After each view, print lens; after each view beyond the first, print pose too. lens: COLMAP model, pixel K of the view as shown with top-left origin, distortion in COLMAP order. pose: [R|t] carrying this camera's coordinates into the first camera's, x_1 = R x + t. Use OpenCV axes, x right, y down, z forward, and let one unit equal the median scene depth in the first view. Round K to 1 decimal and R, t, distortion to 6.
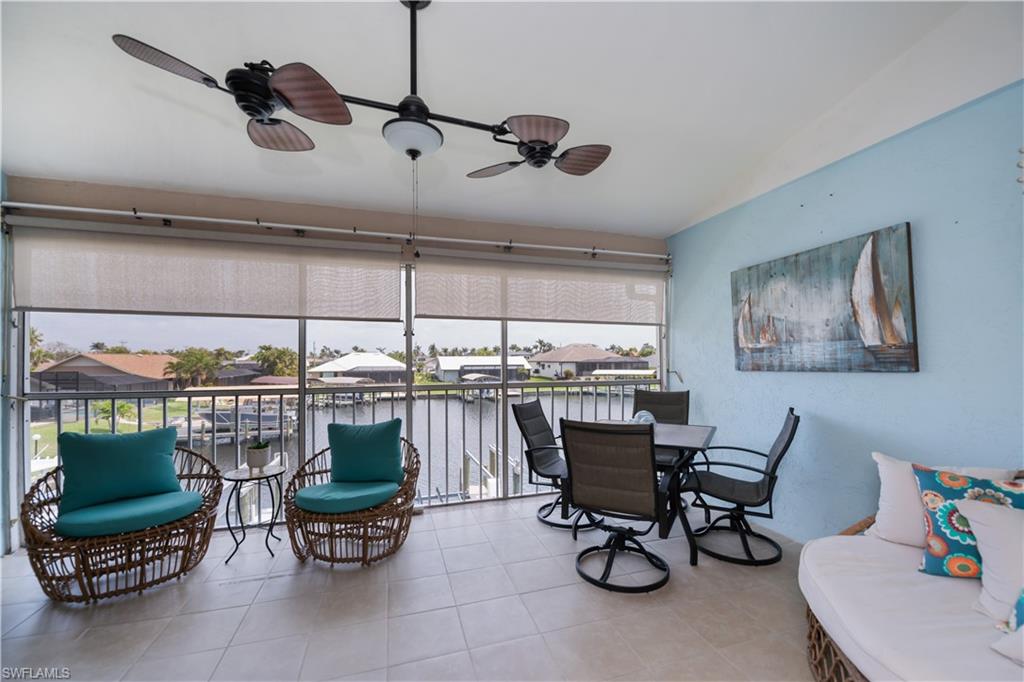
lens RADIAL K [[410.6, 0, 514.4], [0, 410.6, 354.8], [0, 0, 1]] dist [0.000645, -0.000290]
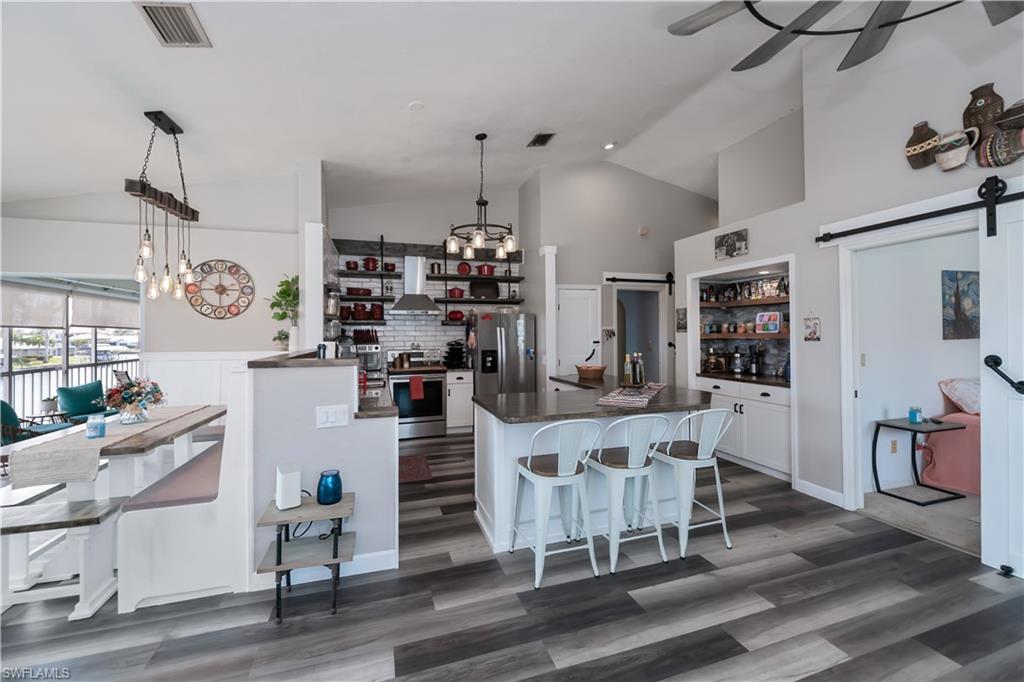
lens RADIAL K [[413.7, 0, 513.9], [0, 413.7, 331.5], [0, 0, 1]] dist [-0.001752, -0.000743]
pose [[-0.024554, 0.010105, 0.999647, -2.204491], [-0.000001, 0.999949, -0.010109, -0.056345], [-0.999698, -0.000249, -0.024553, -0.892186]]
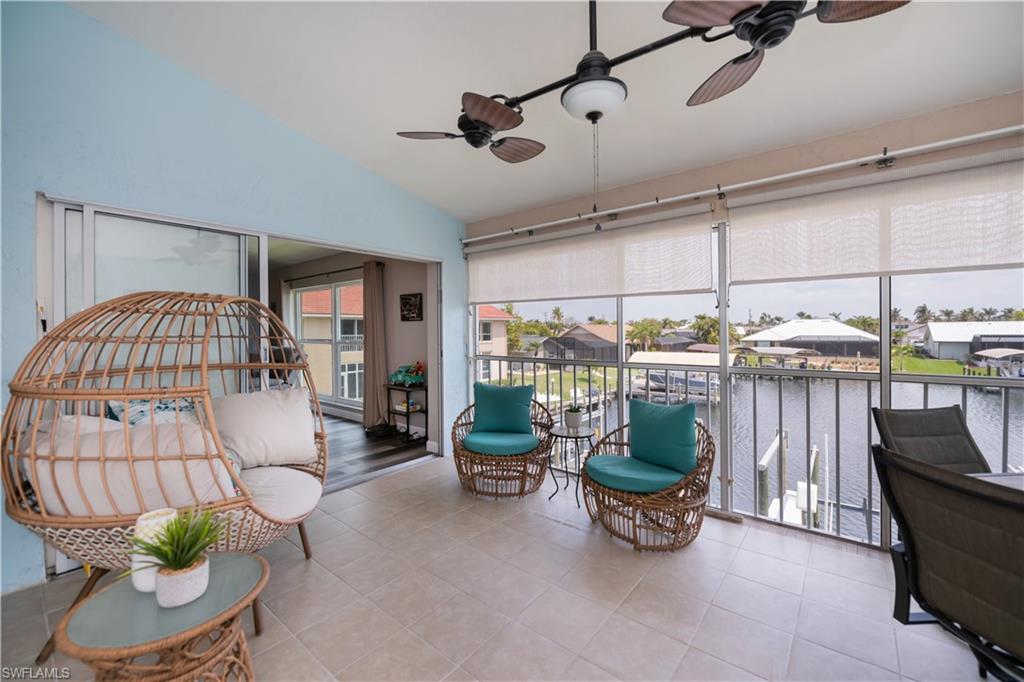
lens RADIAL K [[413.7, 0, 513.9], [0, 413.7, 331.5], [0, 0, 1]] dist [-0.001752, -0.000743]
pose [[0.557102, 0.002470, -0.830441, 0.233216], [0.015220, 0.999797, 0.013184, -0.016989], [0.830305, -0.019984, 0.556951, 0.187948]]
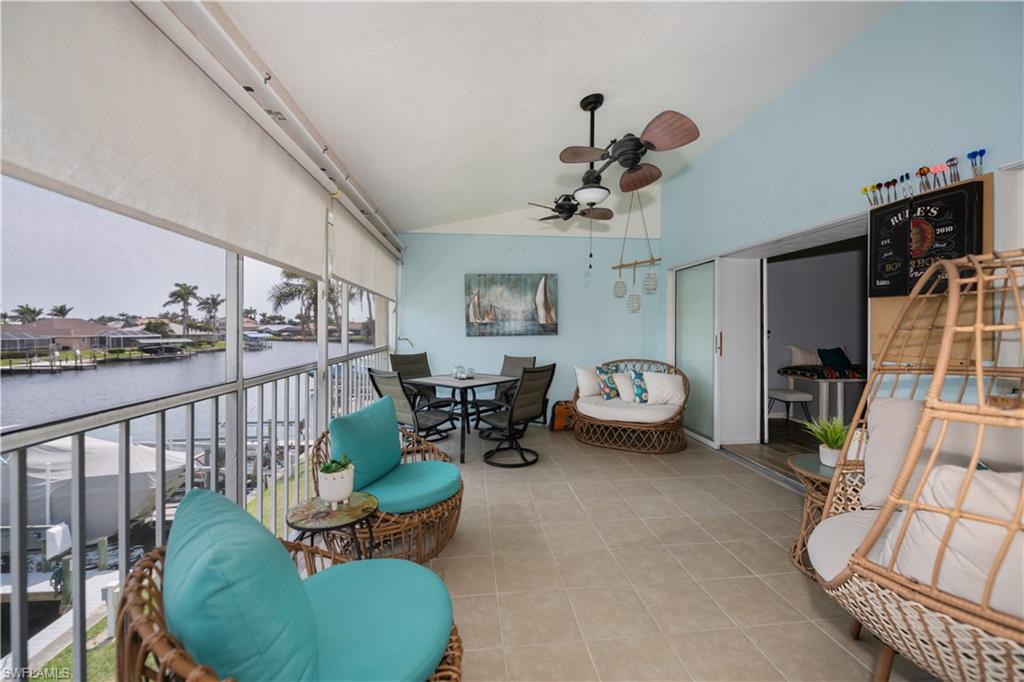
lens RADIAL K [[413.7, 0, 513.9], [0, 413.7, 331.5], [0, 0, 1]] dist [-0.001752, -0.000743]
pose [[0.190411, -0.004537, 0.981694, -1.051539], [-0.013712, 0.999879, 0.007281, 0.004946], [-0.981609, -0.014848, 0.190326, 0.539187]]
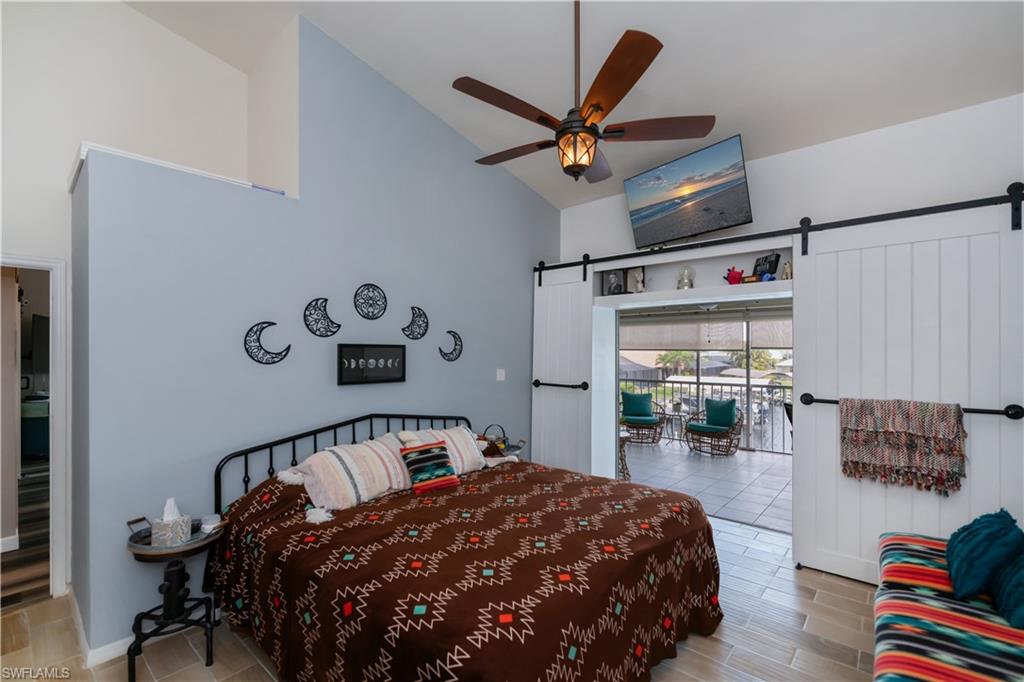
lens RADIAL K [[446.2, 0, 522.1], [0, 446.2, 352.4], [0, 0, 1]] dist [-0.000091, -0.000164]
pose [[0.540631, 0.008785, -0.841214, 1.041628], [0.004534, 0.999901, 0.013356, -0.119519], [0.841247, -0.011035, 0.540538, -1.145313]]
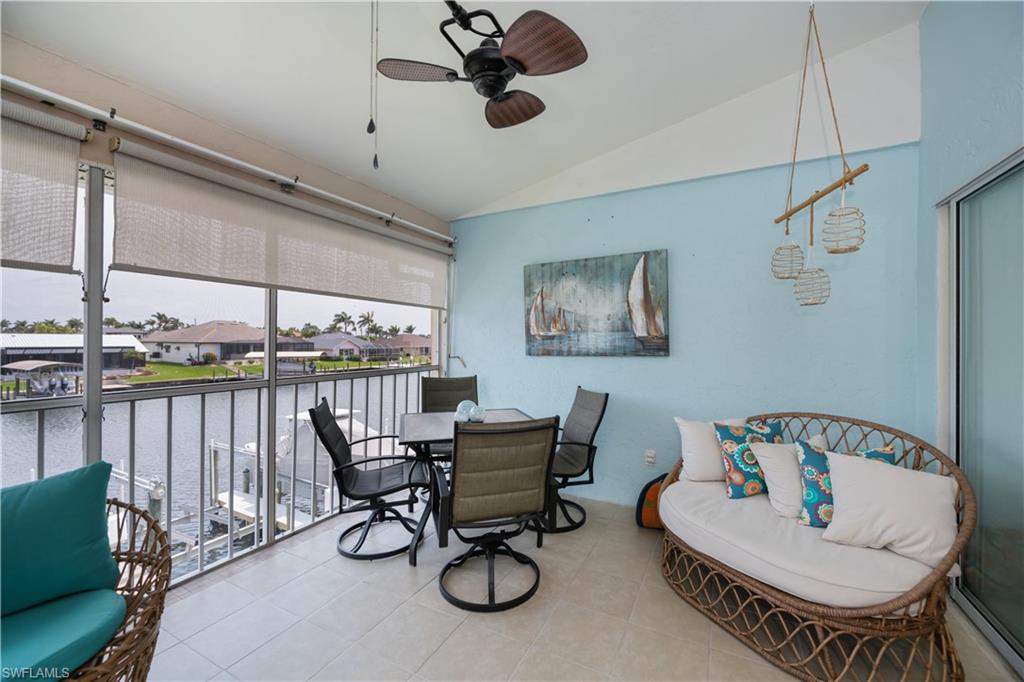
lens RADIAL K [[405.1, 0, 514.0], [0, 405.1, 339.6], [0, 0, 1]] dist [-0.001981, -0.000733]
pose [[0.705919, 0.008824, 0.708238, -0.266395], [-0.015168, 0.999881, 0.002661, -0.007017], [-0.708130, -0.012621, 0.705969, 0.270699]]
